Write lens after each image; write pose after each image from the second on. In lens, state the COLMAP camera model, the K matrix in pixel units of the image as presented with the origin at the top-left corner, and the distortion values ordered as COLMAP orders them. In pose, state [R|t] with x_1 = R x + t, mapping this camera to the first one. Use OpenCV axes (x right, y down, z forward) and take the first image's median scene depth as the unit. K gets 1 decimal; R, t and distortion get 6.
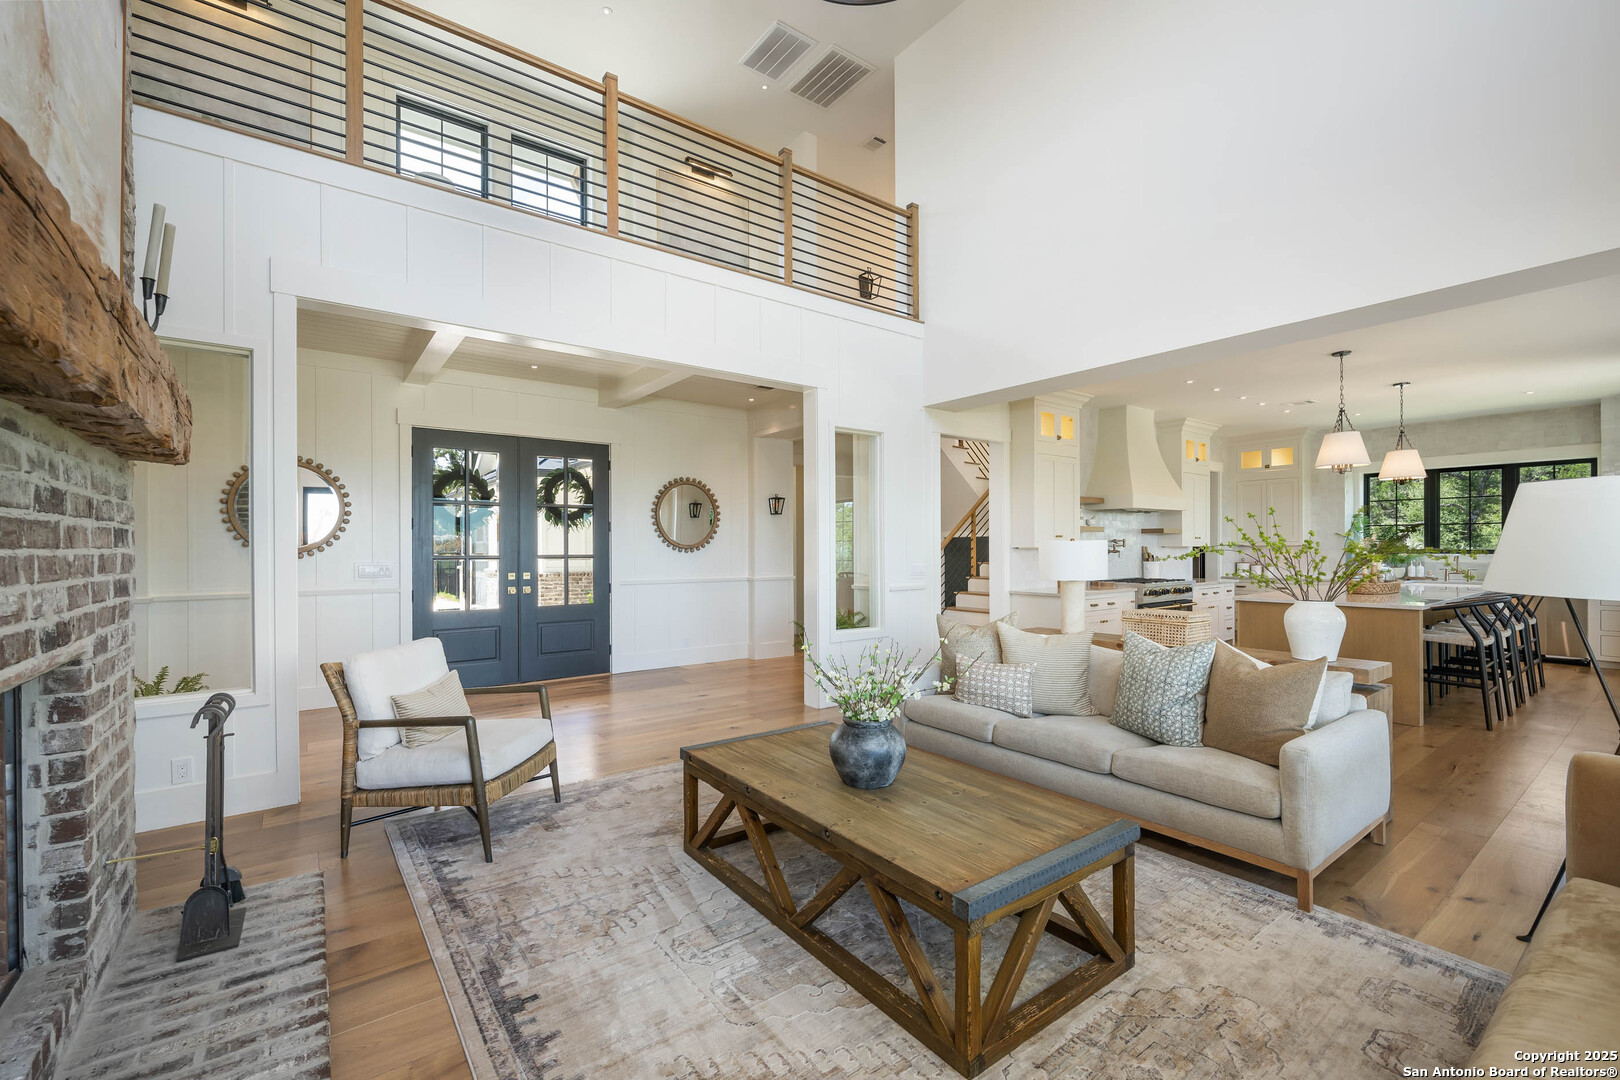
lens RADIAL K [[674.0, 0, 806.4], [0, 674.0, 542.9], [0, 0, 1]] dist [-0.000279, -0.000294]
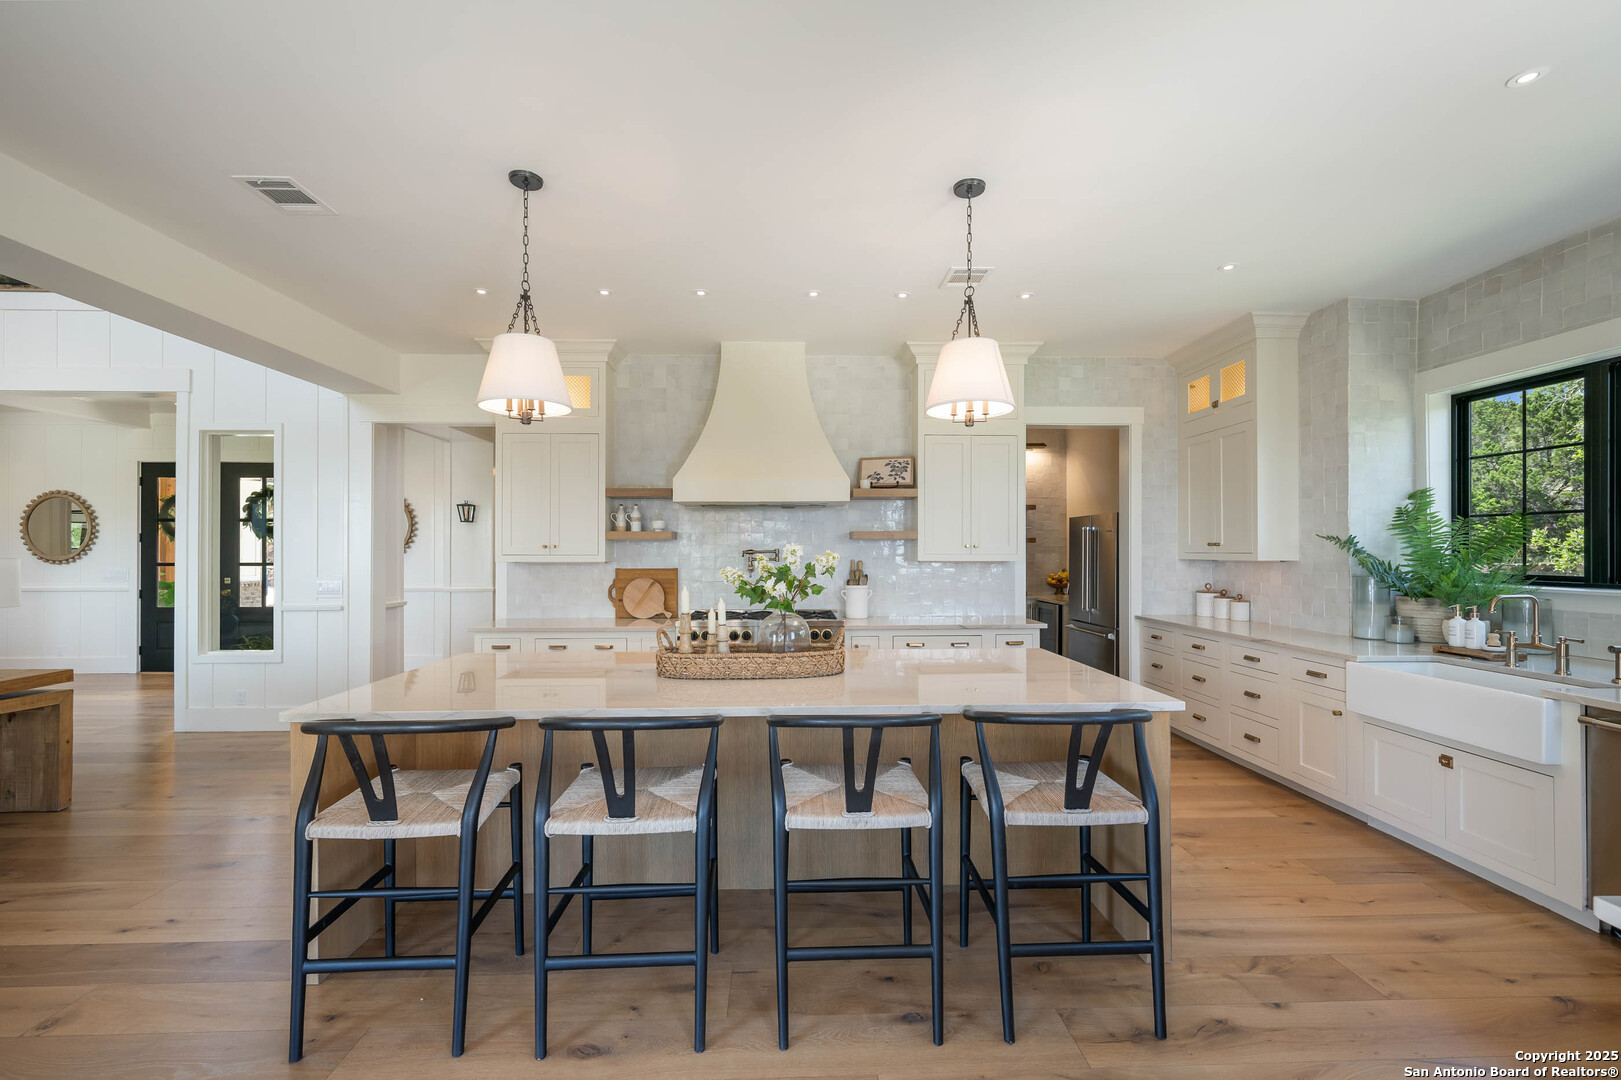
lens RADIAL K [[674.4, 0, 806.9], [0, 674.4, 542.9], [0, 0, 1]] dist [-0.000279, -0.000294]
pose [[0.820084, -0.004217, -0.572227, 1.040187], [0.001022, 0.999982, -0.005905, -0.009157], [0.572242, 0.004257, 0.820074, 0.588206]]
